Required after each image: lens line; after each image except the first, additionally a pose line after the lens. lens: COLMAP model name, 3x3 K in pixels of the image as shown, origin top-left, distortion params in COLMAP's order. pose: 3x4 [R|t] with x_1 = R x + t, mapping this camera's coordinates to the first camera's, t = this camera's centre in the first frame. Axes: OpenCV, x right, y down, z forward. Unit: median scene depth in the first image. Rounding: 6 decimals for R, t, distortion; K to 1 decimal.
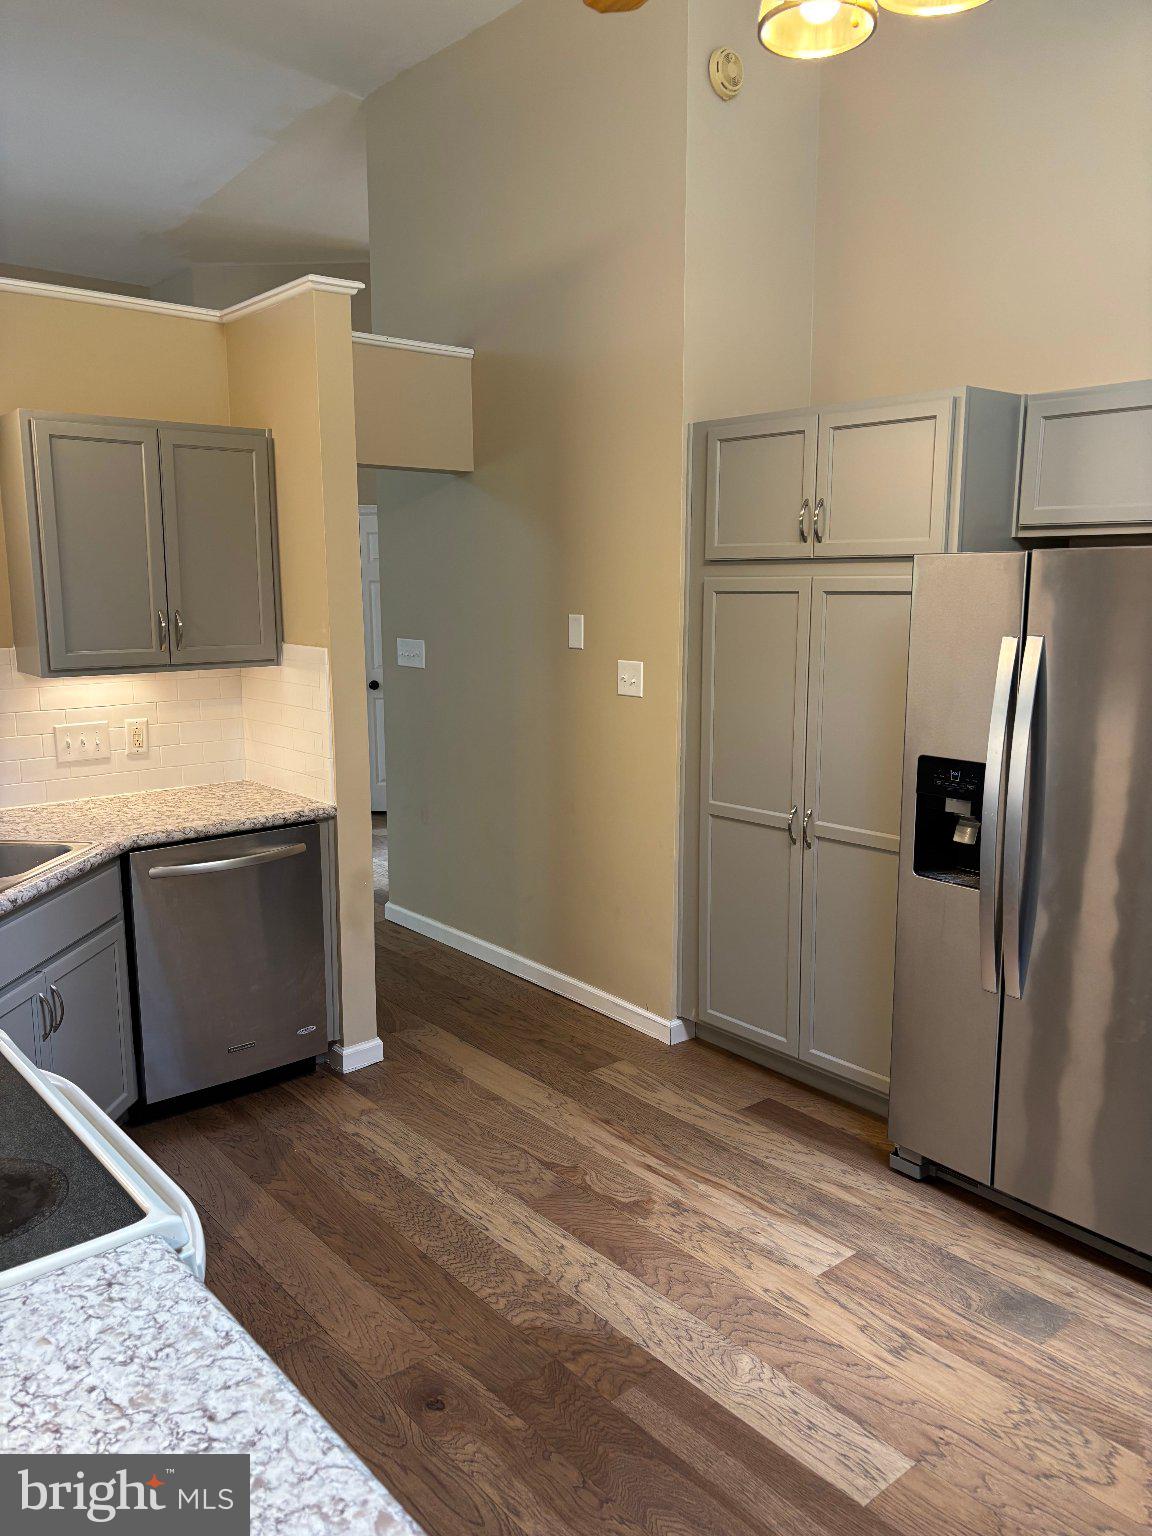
lens RADIAL K [[1150.6, 0, 573.4], [0, 1150.6, 774.3], [0, 0, 1]] dist [0.046838, -0.047184]
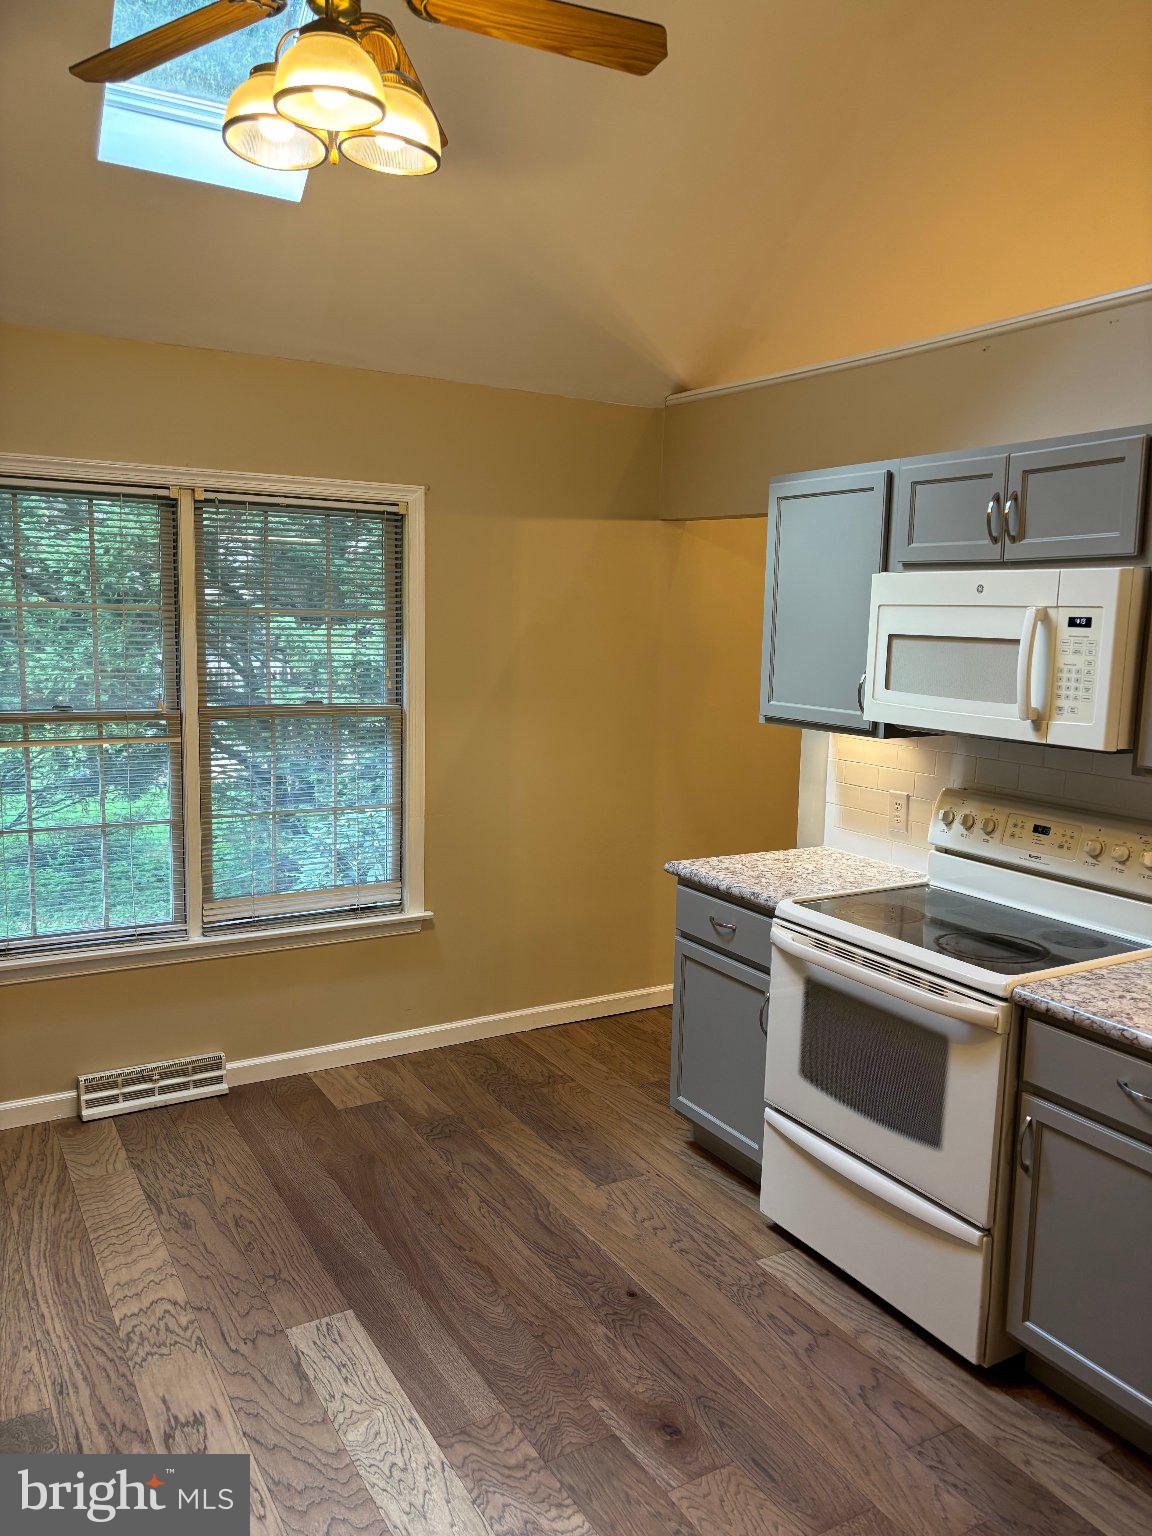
lens RADIAL K [[1150.6, 0, 575.2], [0, 1150.6, 767.1], [0, 0, 1]] dist [0.046838, -0.047184]
pose [[-0.983761, -0.046049, 0.173474, -0.171527], [0.007440, 0.955233, 0.295761, -0.300716], [-0.179328, 0.292249, -0.939379, 1.669157]]
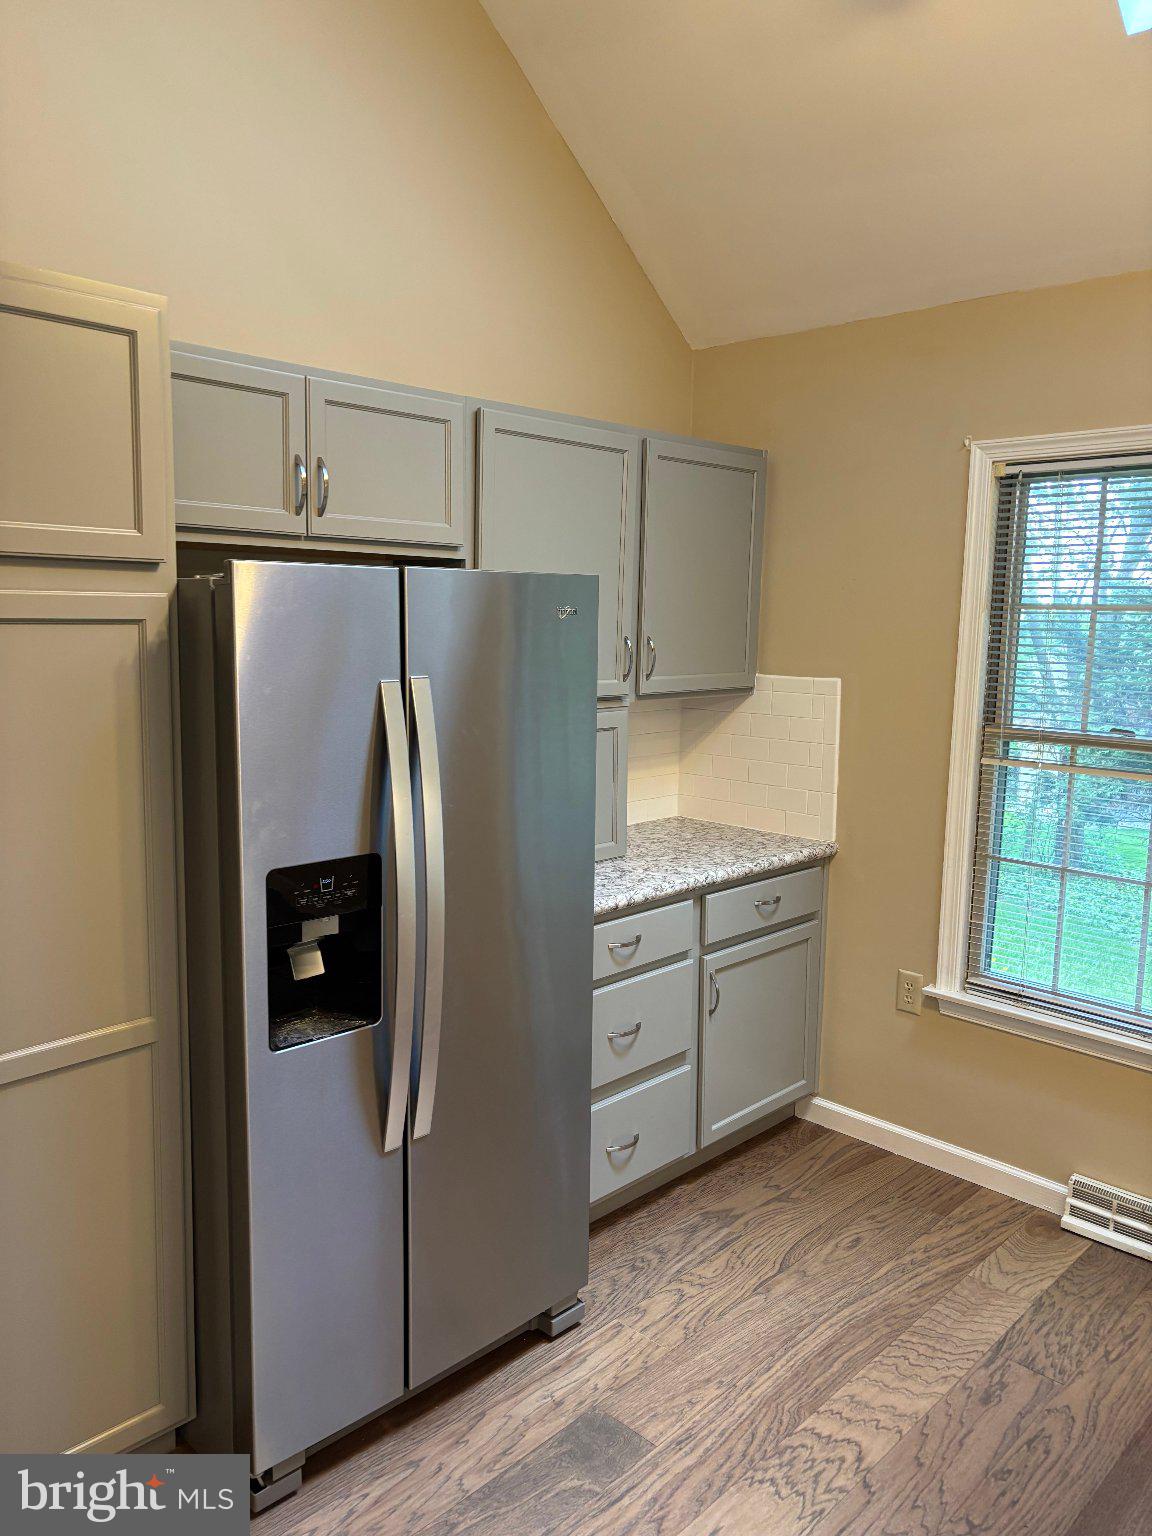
lens RADIAL K [[1150.6, 0, 579.3], [0, 1150.6, 763.6], [0, 0, 1]] dist [0.046838, -0.047184]
pose [[-0.098581, -0.133613, 0.986118, -0.415473], [0.149765, 0.977667, 0.147440, -0.172768], [-0.983795, 0.162221, -0.076369, 1.037863]]
